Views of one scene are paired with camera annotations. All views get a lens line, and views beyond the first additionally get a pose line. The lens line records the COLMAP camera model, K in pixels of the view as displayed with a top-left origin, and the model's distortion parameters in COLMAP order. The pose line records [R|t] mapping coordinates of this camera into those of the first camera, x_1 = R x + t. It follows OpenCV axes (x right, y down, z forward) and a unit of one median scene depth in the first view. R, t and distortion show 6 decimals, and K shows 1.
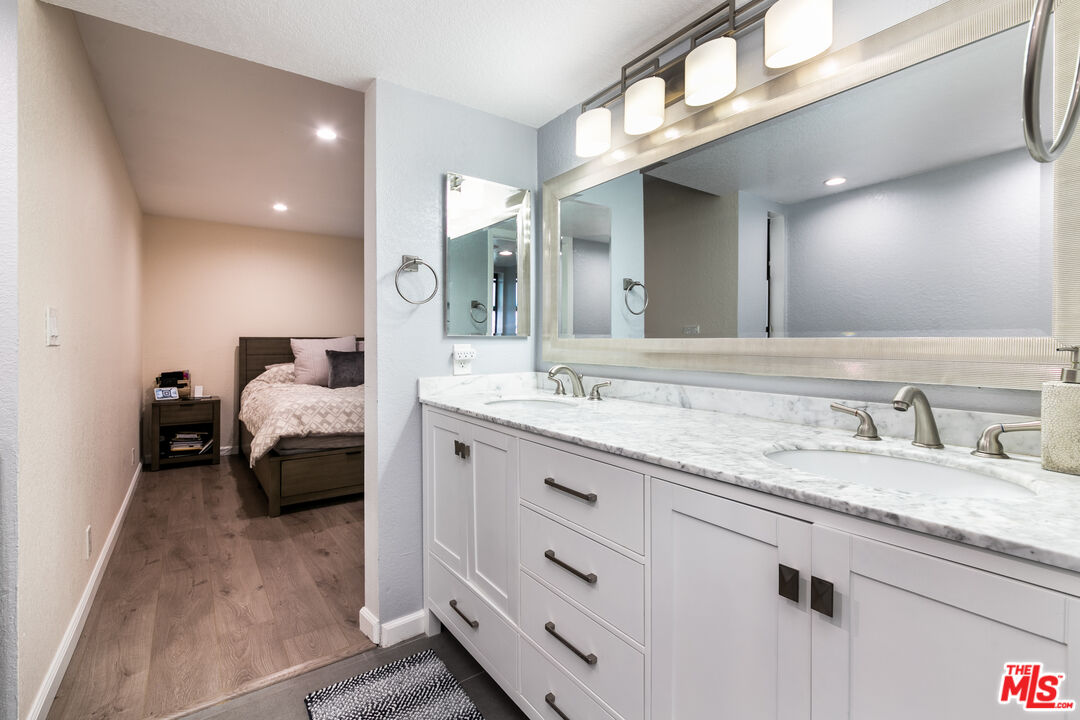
lens RADIAL K [[470.3, 0, 527.2], [0, 470.3, 351.3], [0, 0, 1]] dist [-0.000554, -0.000071]
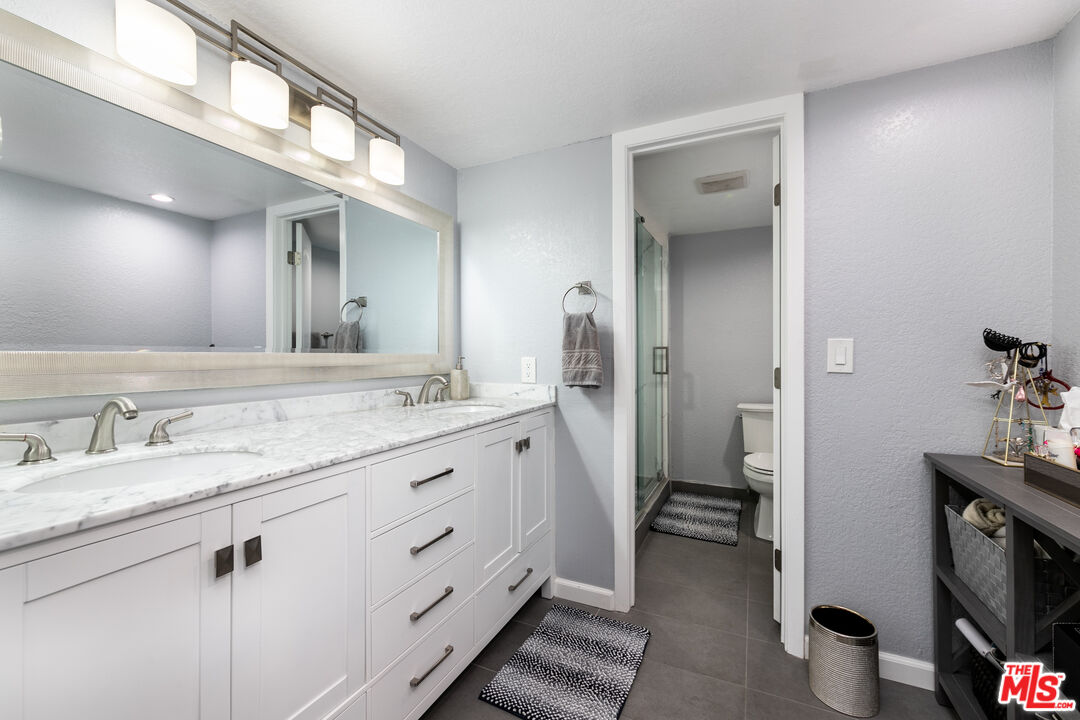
lens RADIAL K [[503.6, 0, 535.3], [0, 503.6, 359.8], [0, 0, 1]] dist [0.000246, -0.000041]
pose [[-0.508473, -0.016543, 0.860919, -0.895818], [0.010550, 0.999621, 0.025439, -0.035319], [-0.861013, 0.022018, -0.508105, 1.092305]]
